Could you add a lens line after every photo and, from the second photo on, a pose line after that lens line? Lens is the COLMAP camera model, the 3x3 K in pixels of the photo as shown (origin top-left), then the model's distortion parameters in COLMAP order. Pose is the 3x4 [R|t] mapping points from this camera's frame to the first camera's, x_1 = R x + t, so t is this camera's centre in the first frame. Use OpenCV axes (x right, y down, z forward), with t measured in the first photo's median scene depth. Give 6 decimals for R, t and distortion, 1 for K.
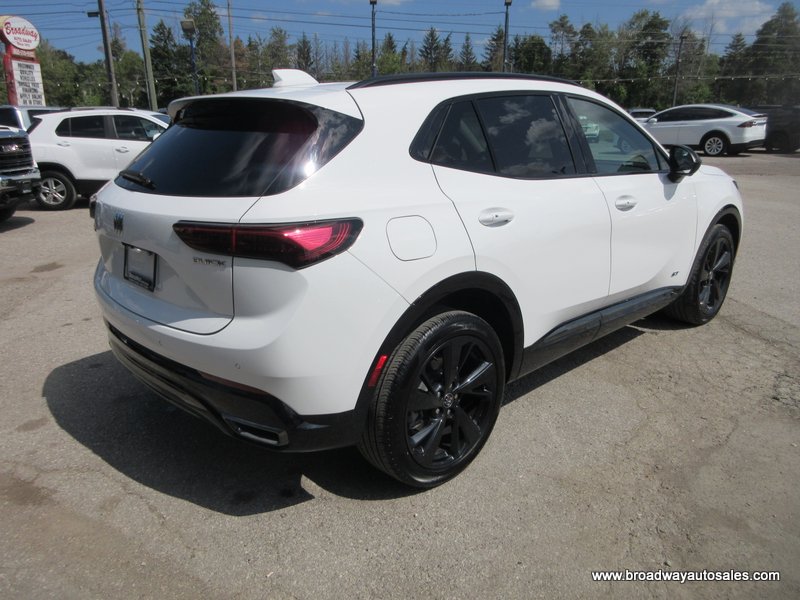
lens RADIAL K [[602.3, 0, 400.0], [0, 602.3, 300.0], [0, 0, 1]] dist [0.005365, -0.001633]
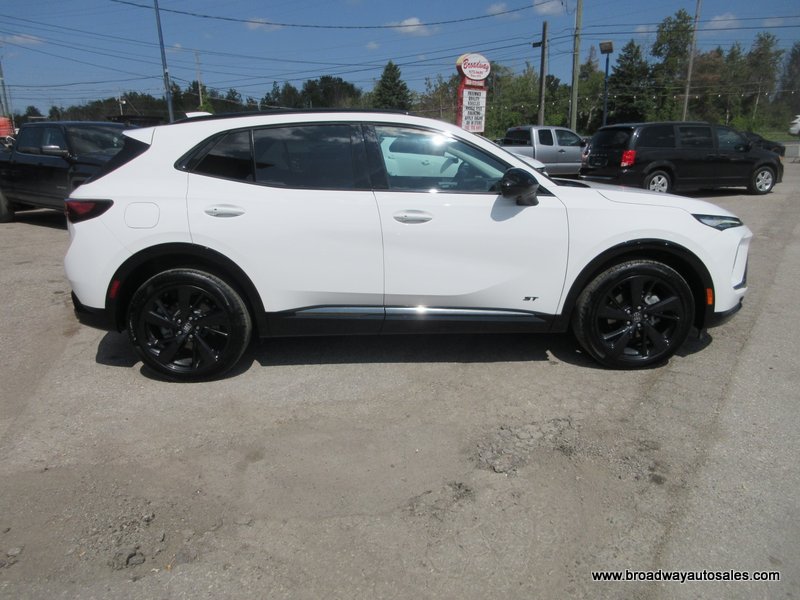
lens RADIAL K [[602.3, 0, 400.0], [0, 602.3, 300.0], [0, 0, 1]] dist [0.005365, -0.001633]
pose [[0.744124, 0.171760, -0.645584, 0.120008], [-0.187398, 0.981250, 0.045063, -0.005862], [0.641219, 0.087448, 0.762359, 0.015080]]
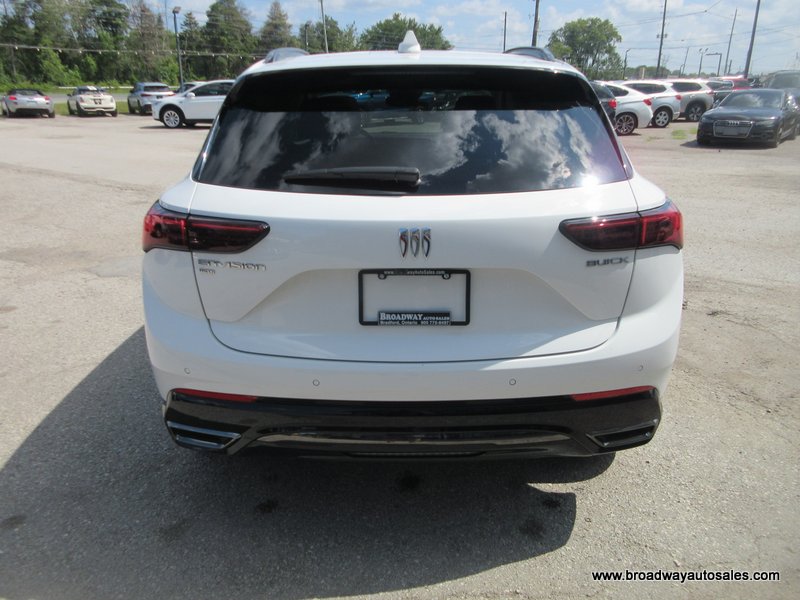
lens RADIAL K [[602.3, 0, 400.0], [0, 602.3, 300.0], [0, 0, 1]] dist [0.005365, -0.001633]
pose [[0.686184, -0.227529, 0.690928, -0.076070], [0.200596, 0.972182, 0.120930, -0.011725], [-0.699223, 0.055617, 0.712737, 0.040657]]
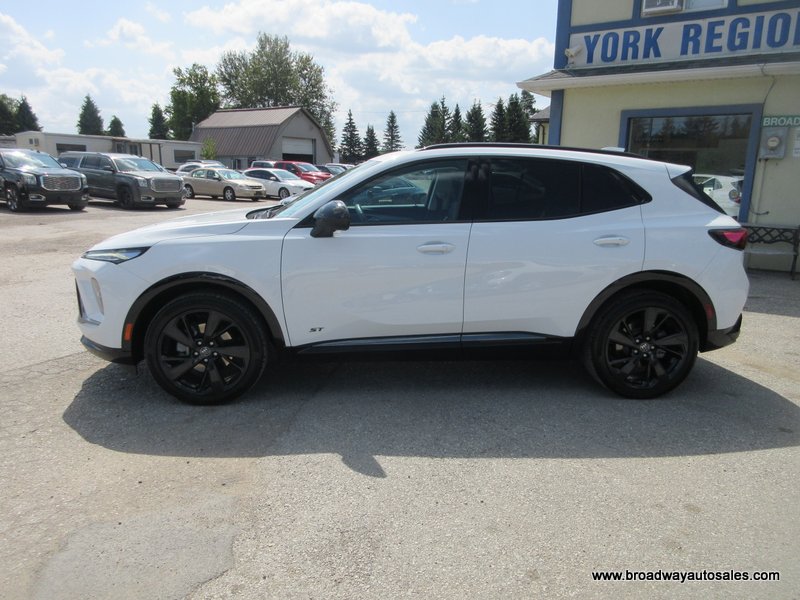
lens RADIAL K [[602.3, 0, 400.0], [0, 602.3, 300.0], [0, 0, 1]] dist [0.005365, -0.001633]
pose [[-0.781511, -0.134808, 0.609153, -0.073471], [0.166107, 0.896176, 0.411433, -0.072480], [-0.601373, 0.422725, -0.677979, 0.245611]]
